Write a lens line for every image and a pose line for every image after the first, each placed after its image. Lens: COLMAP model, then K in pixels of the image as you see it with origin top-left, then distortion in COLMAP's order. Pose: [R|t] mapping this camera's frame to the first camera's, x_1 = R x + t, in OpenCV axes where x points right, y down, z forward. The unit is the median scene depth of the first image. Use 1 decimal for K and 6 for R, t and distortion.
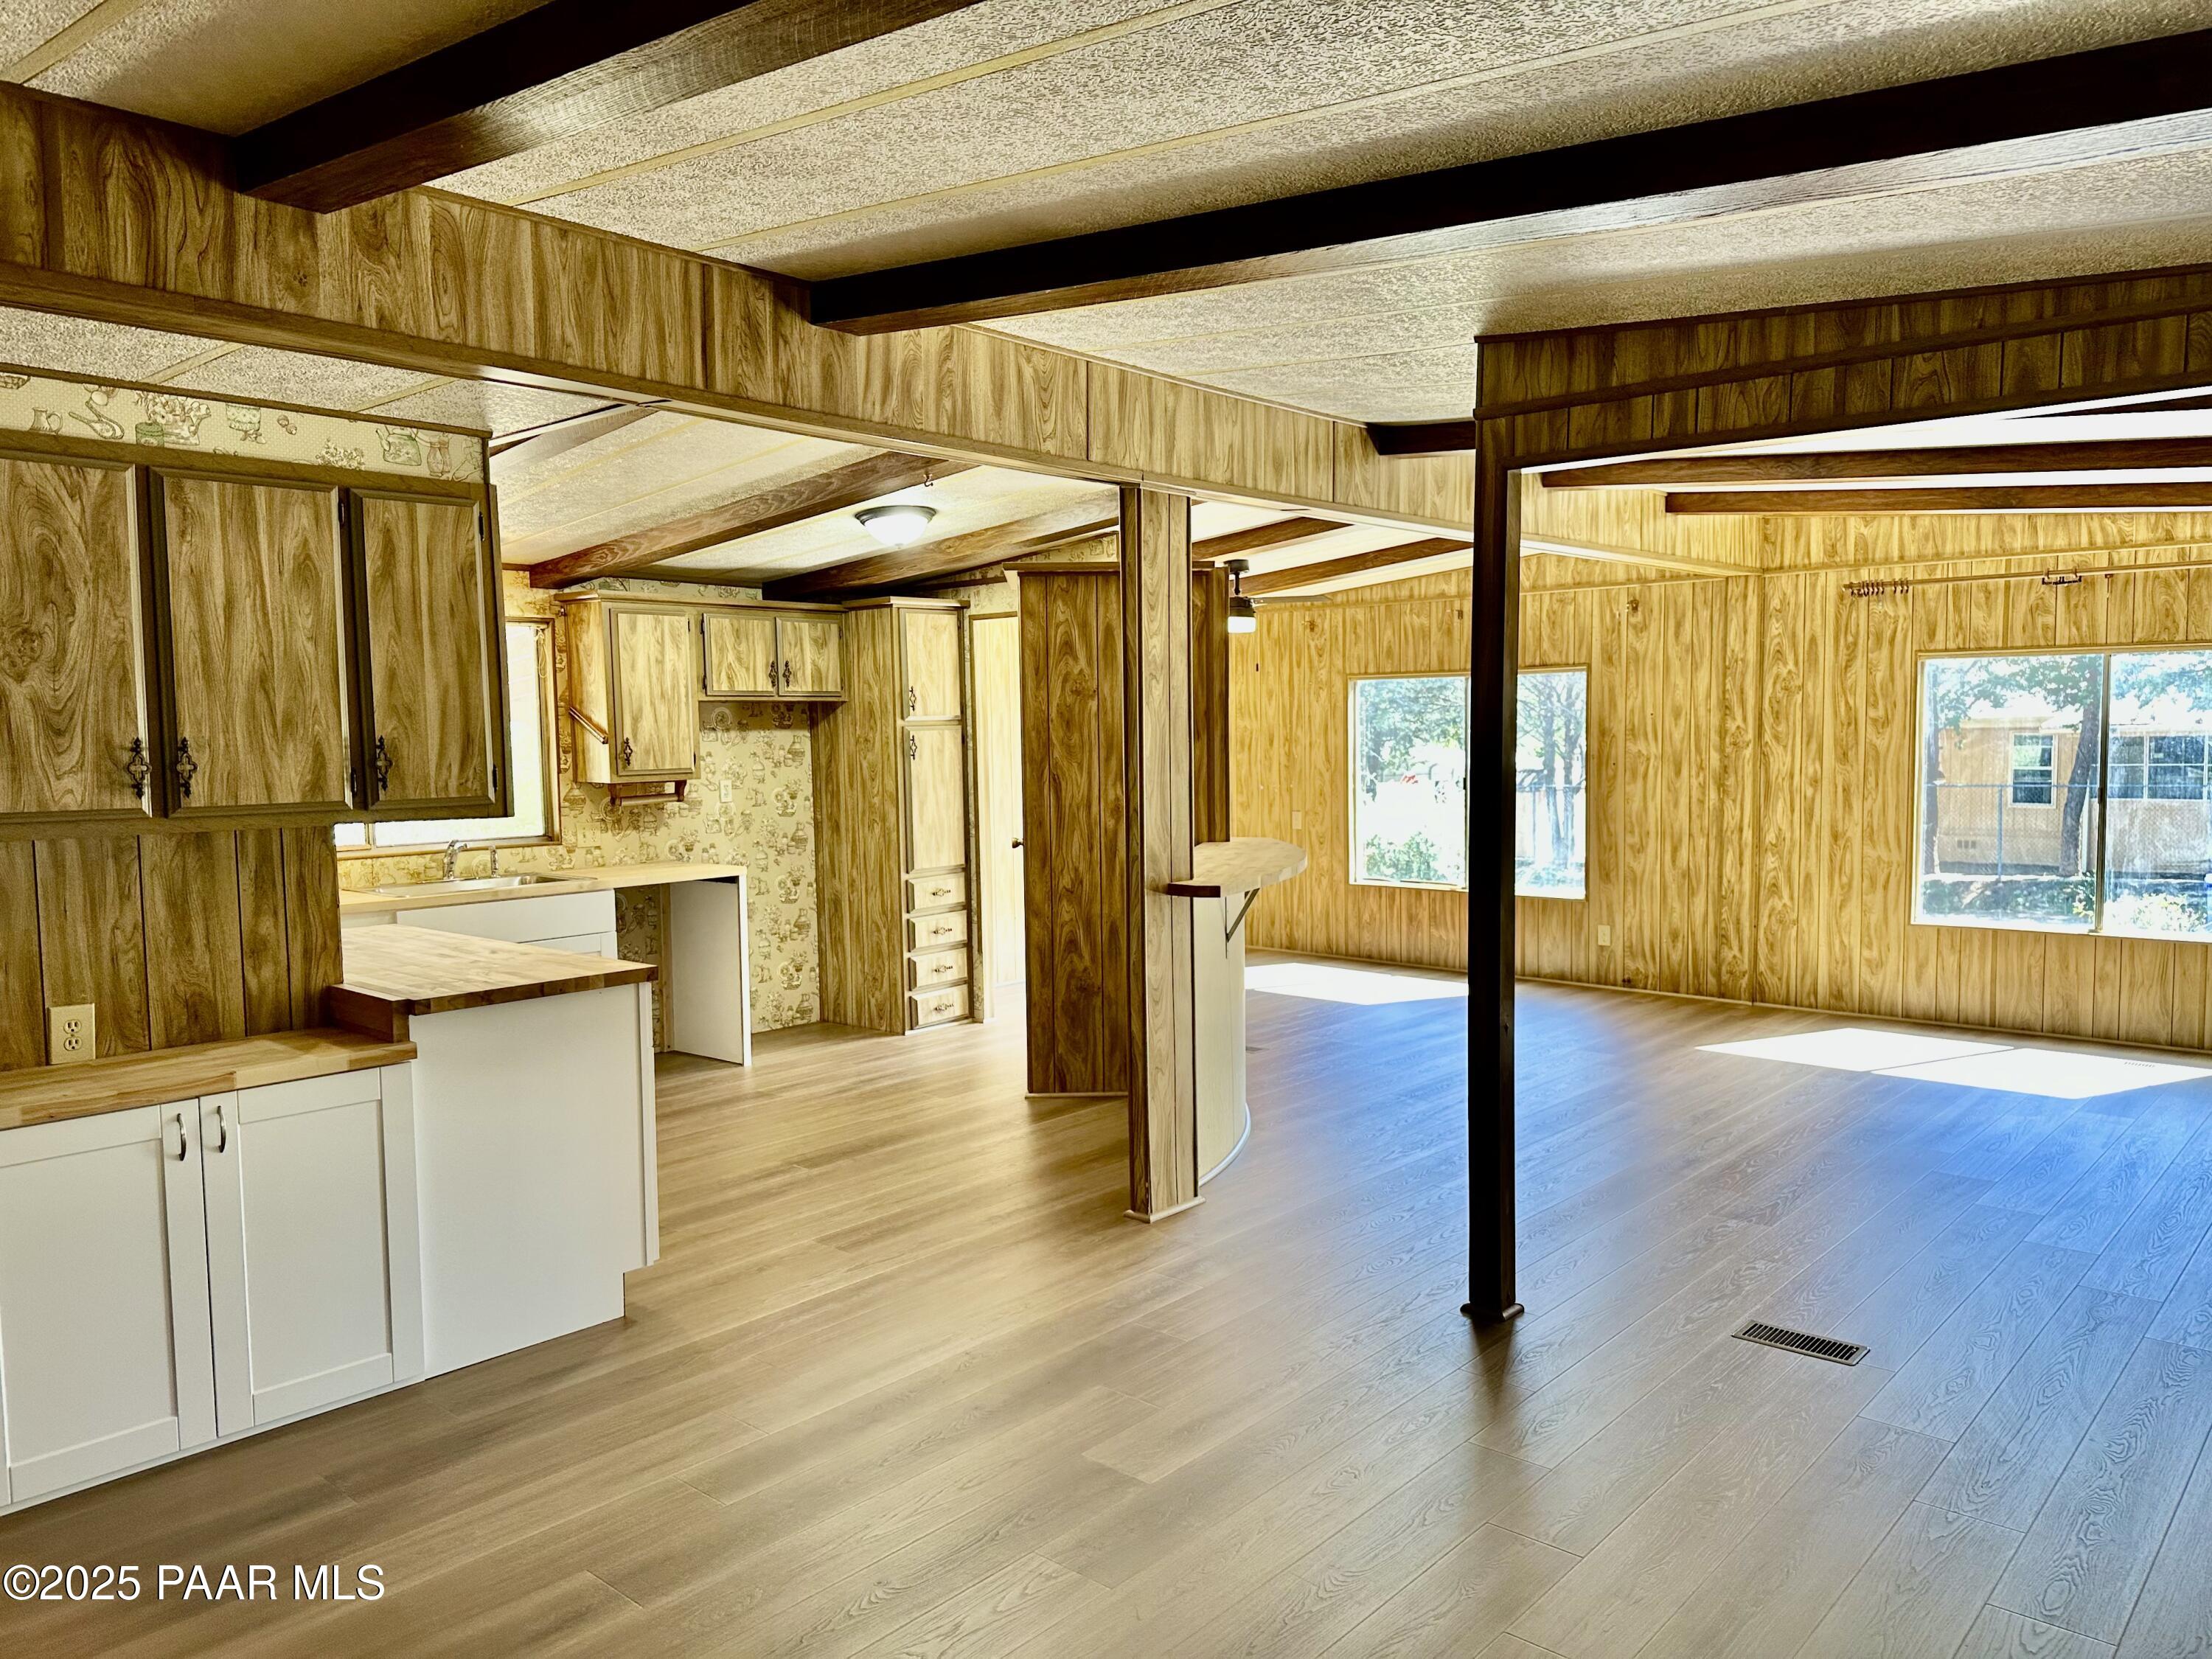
lens RADIAL K [[1529.3, 0, 1101.6], [0, 1529.3, 848.3], [0, 0, 1]] dist [0.126322, -0.179304]
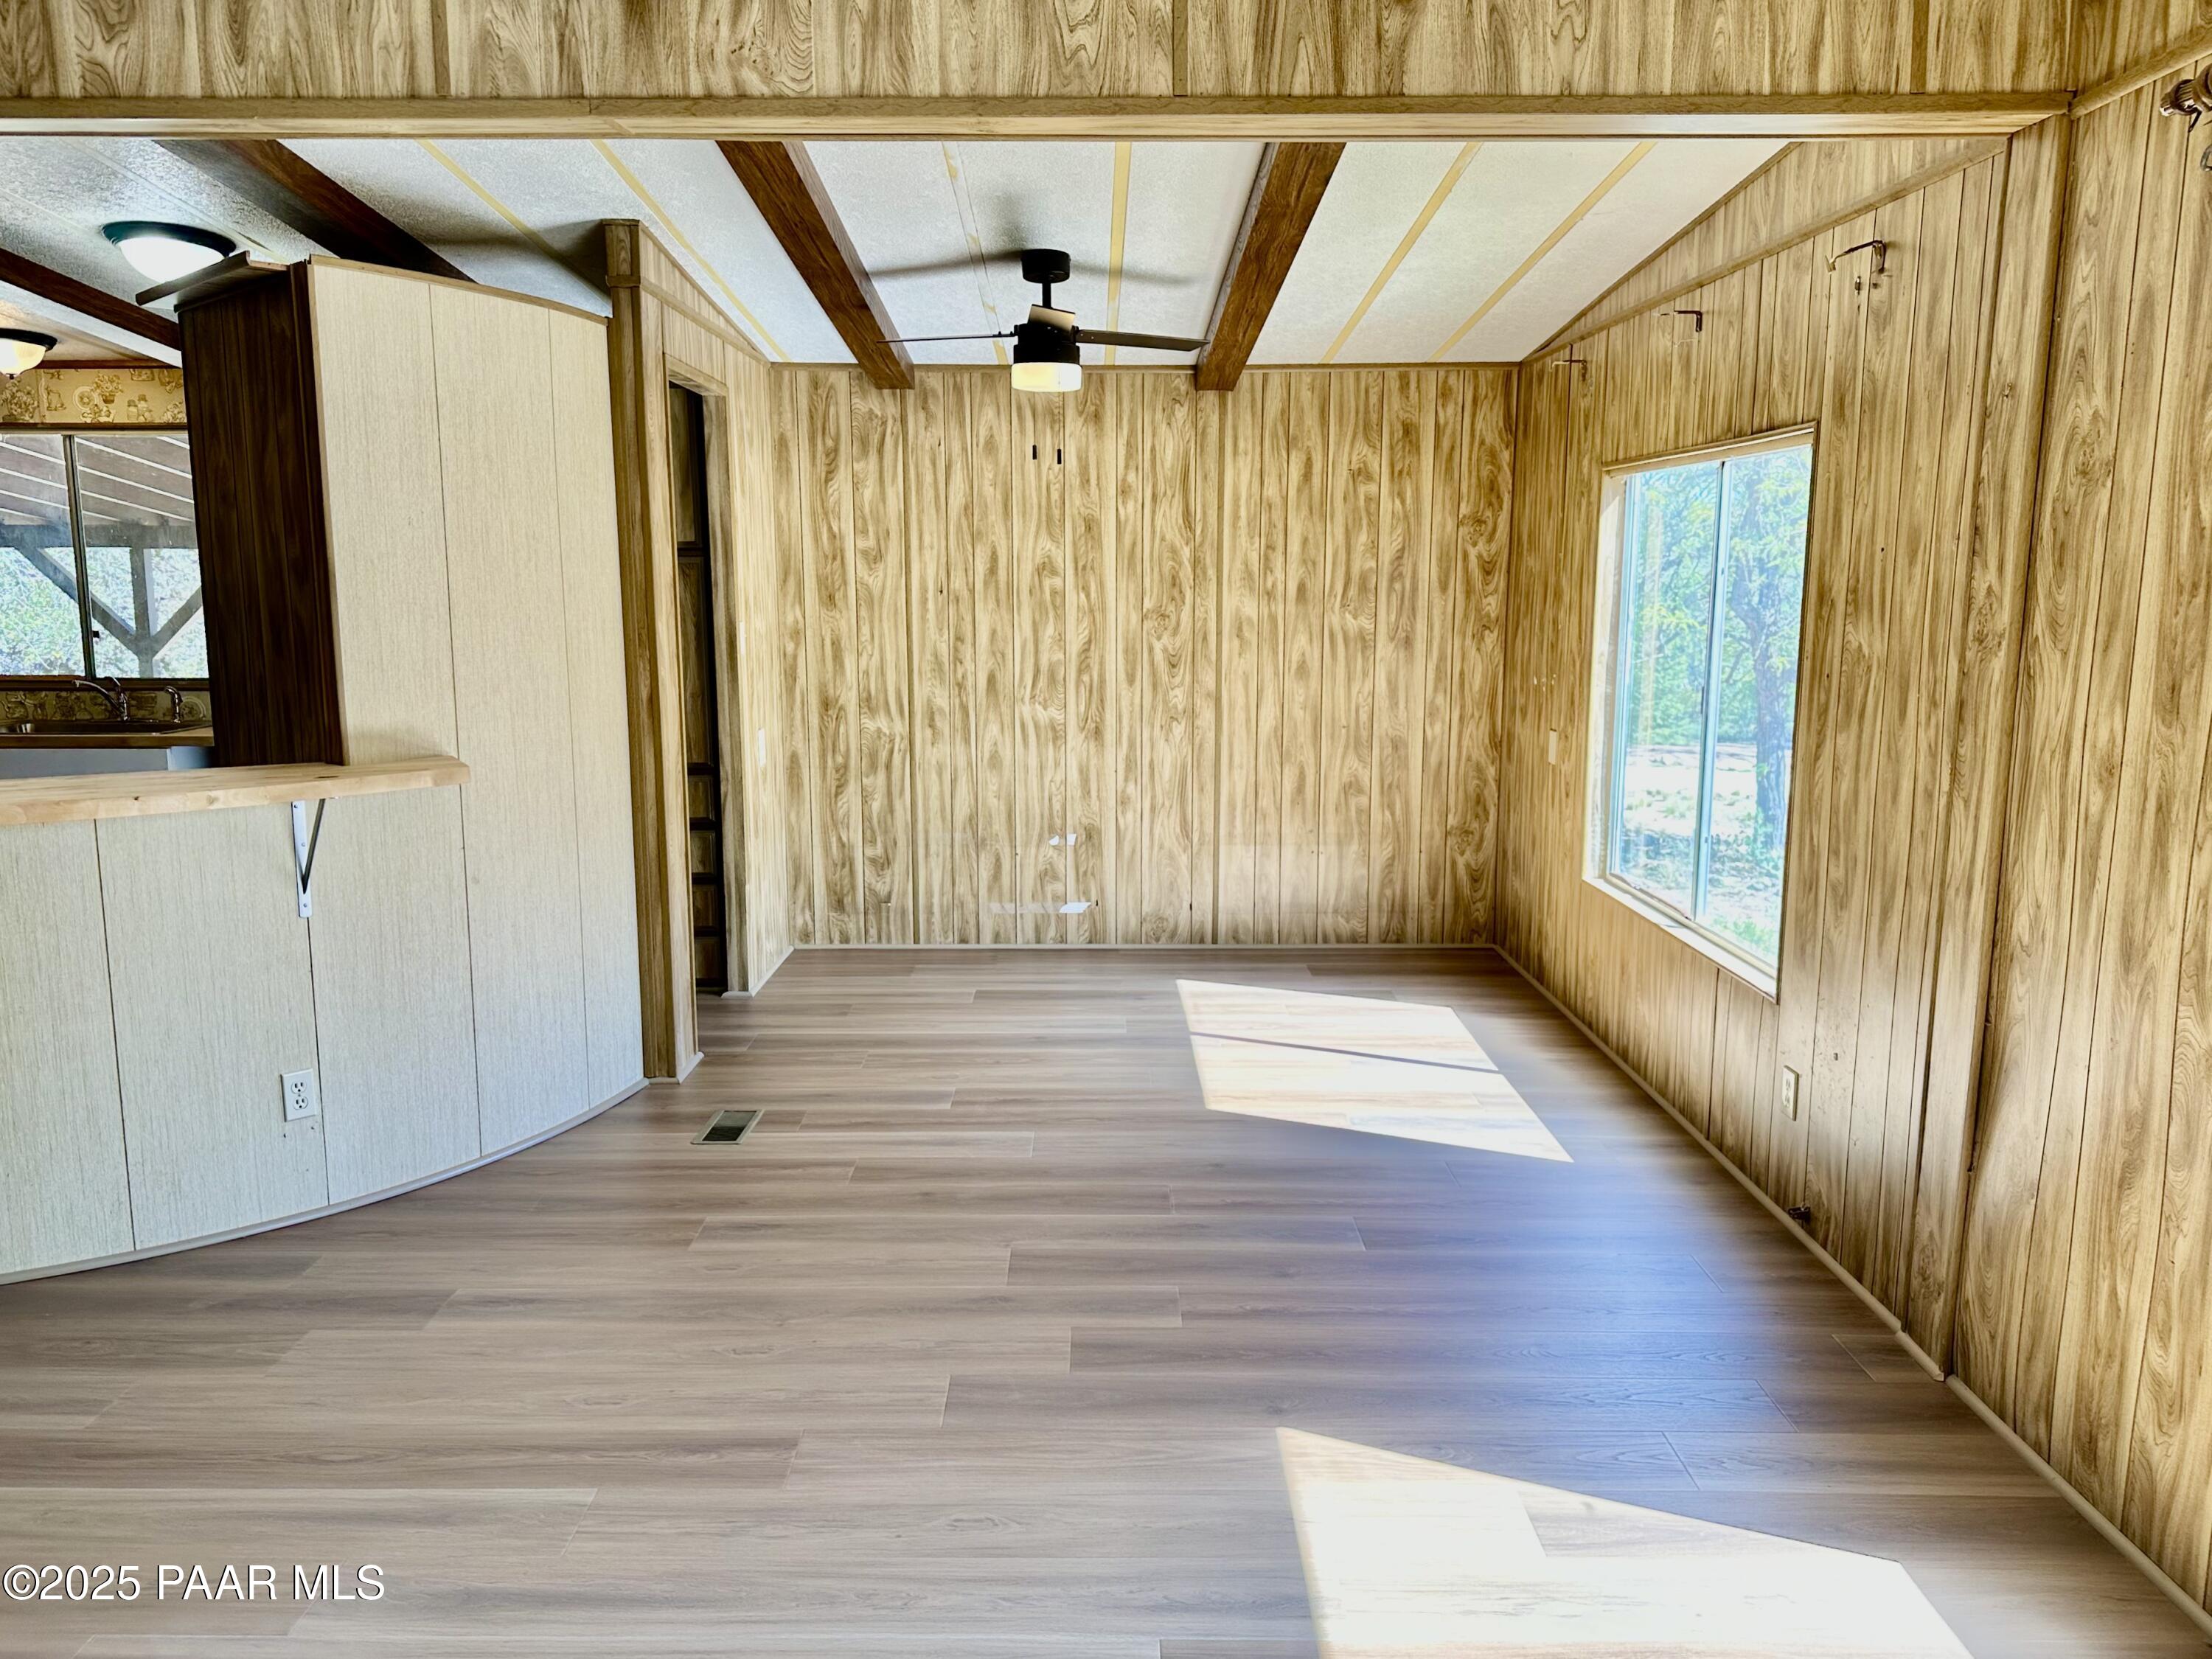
lens RADIAL K [[1642.6, 0, 1071.0], [0, 1642.6, 848.6], [0, 0, 1]] dist [0.162132, -0.231910]
pose [[0.664153, 0.138169, -0.734718, 0.604560], [-0.069123, 0.989912, 0.123676, -0.058174], [0.744395, -0.031353, 0.667003, 0.659126]]
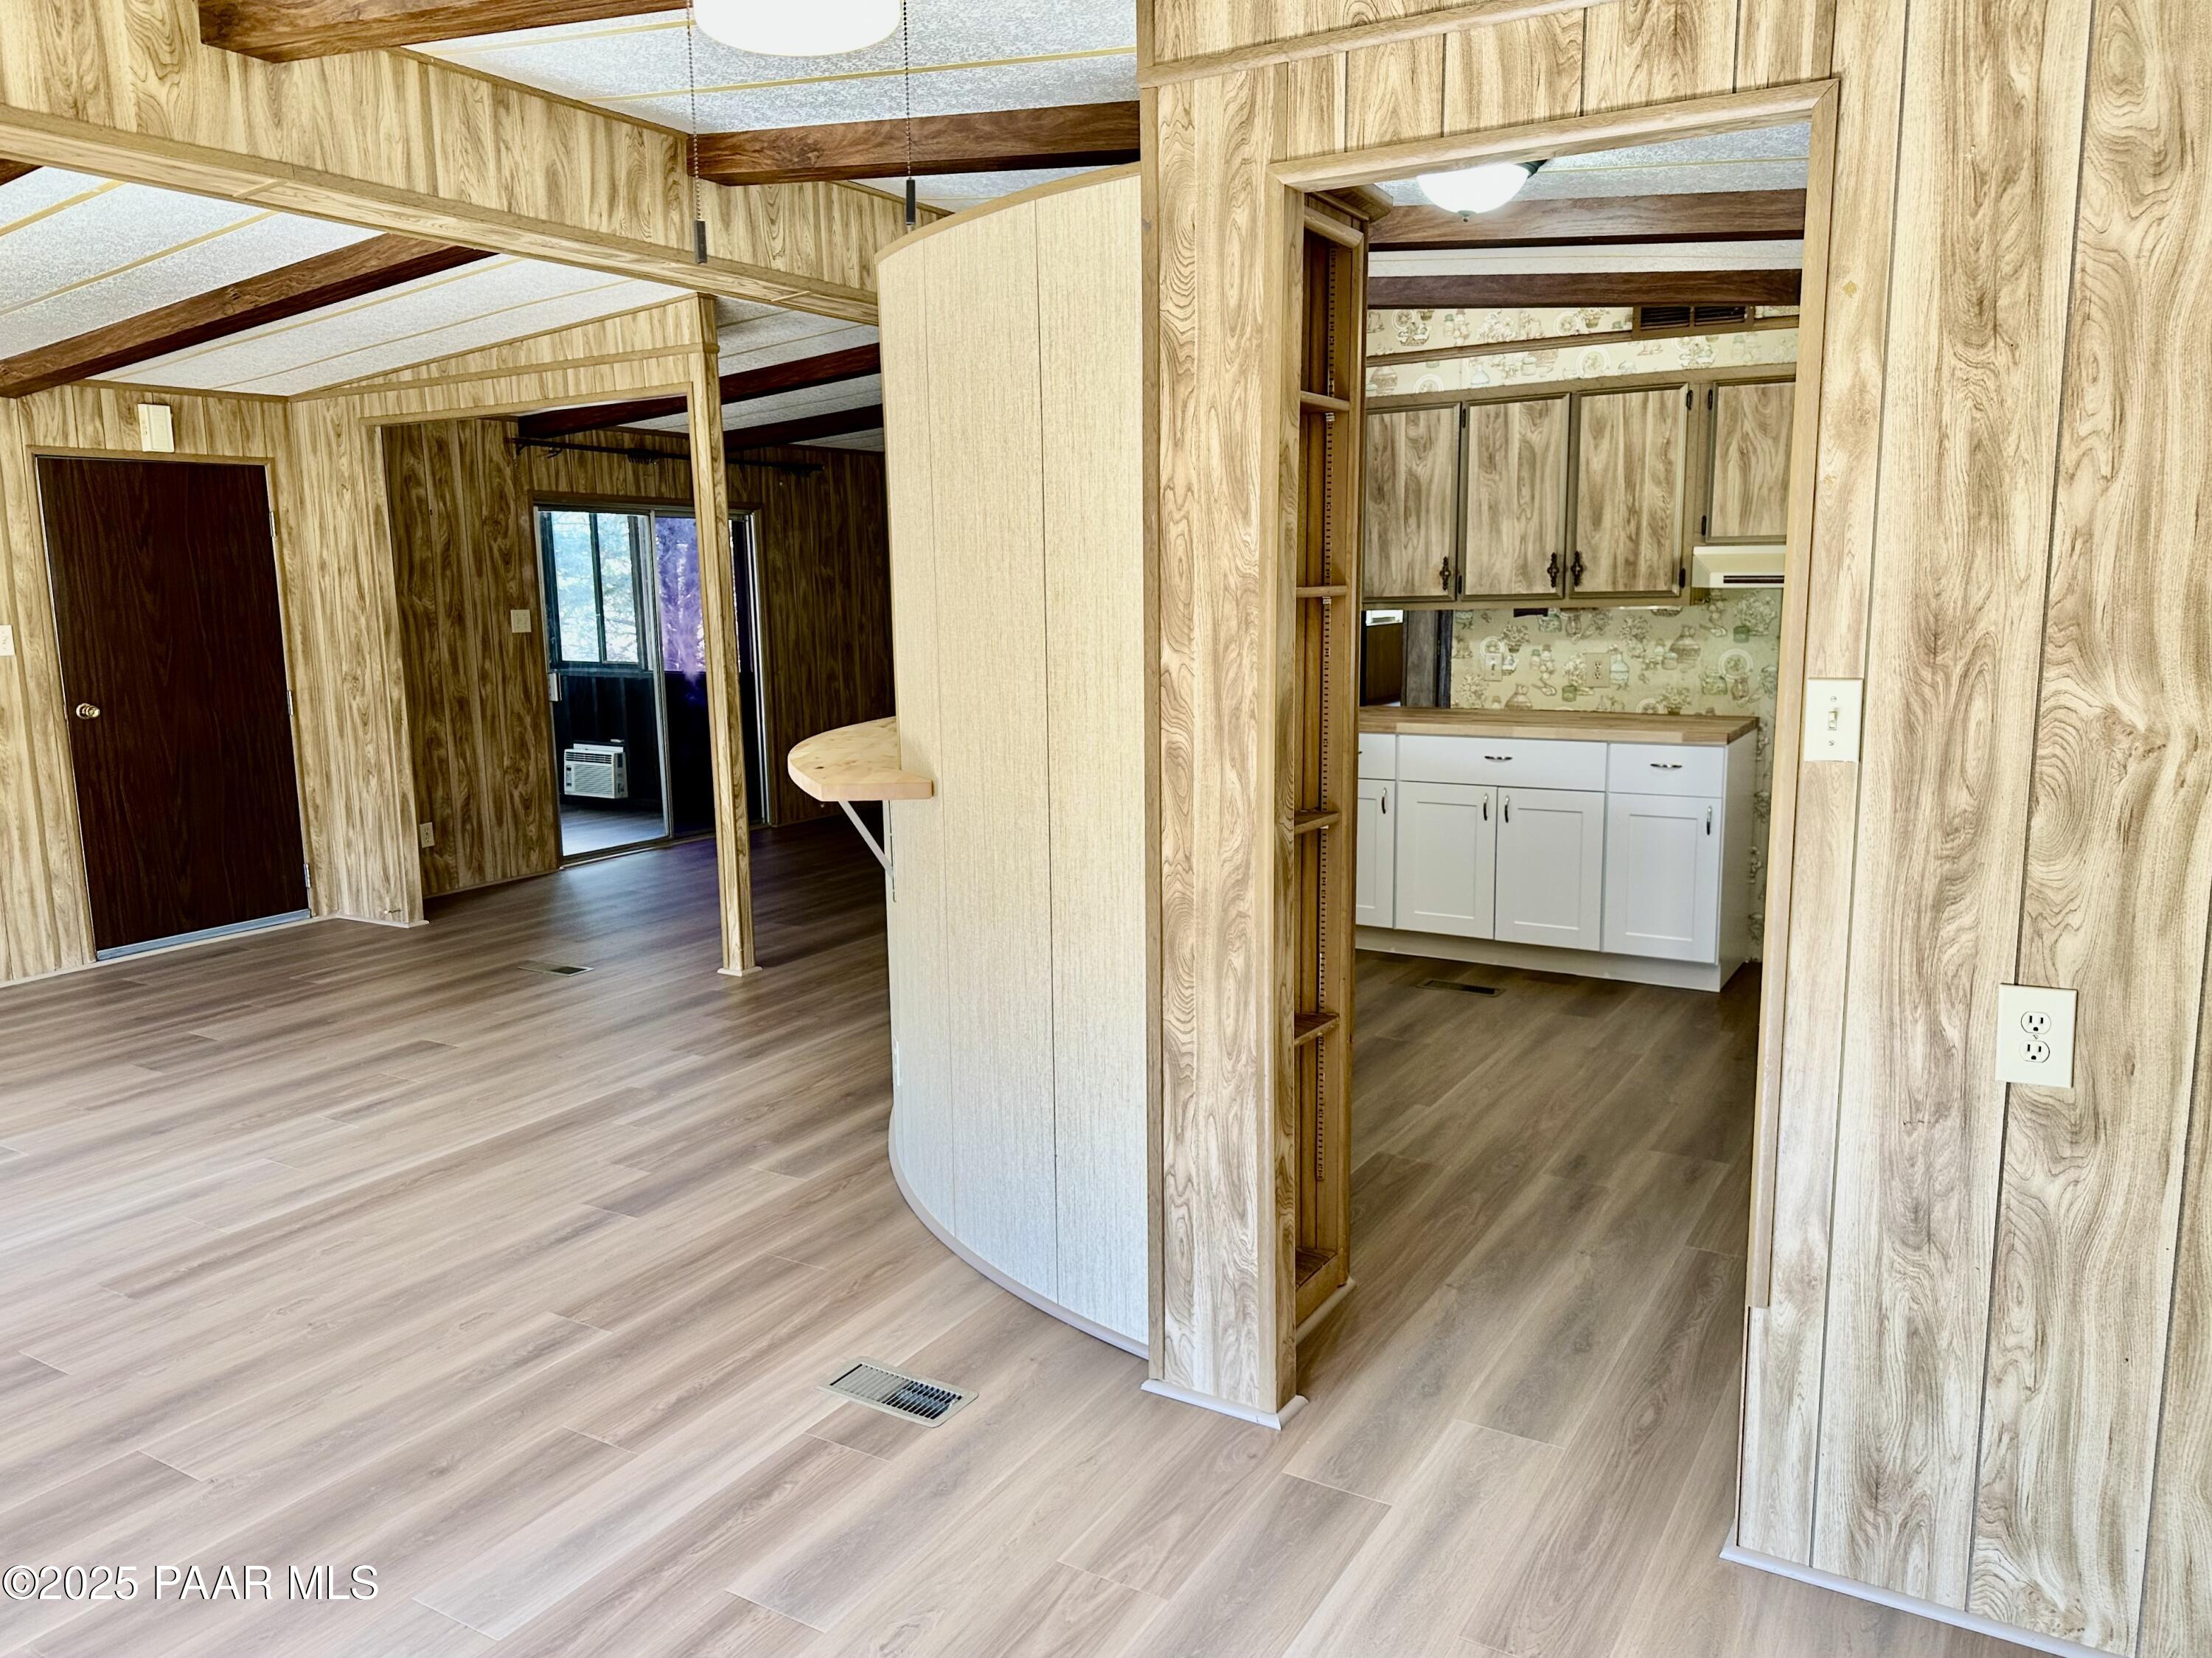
lens RADIAL K [[1583.9, 0, 1106.0], [0, 1583.9, 829.0], [0, 0, 1]] dist [0.172804, -0.345418]
pose [[-0.979747, 0.061136, -0.190677, 0.104181], [0.014232, 0.971103, 0.238238, -0.102705], [0.199732, 0.230699, -0.952305, 1.326880]]
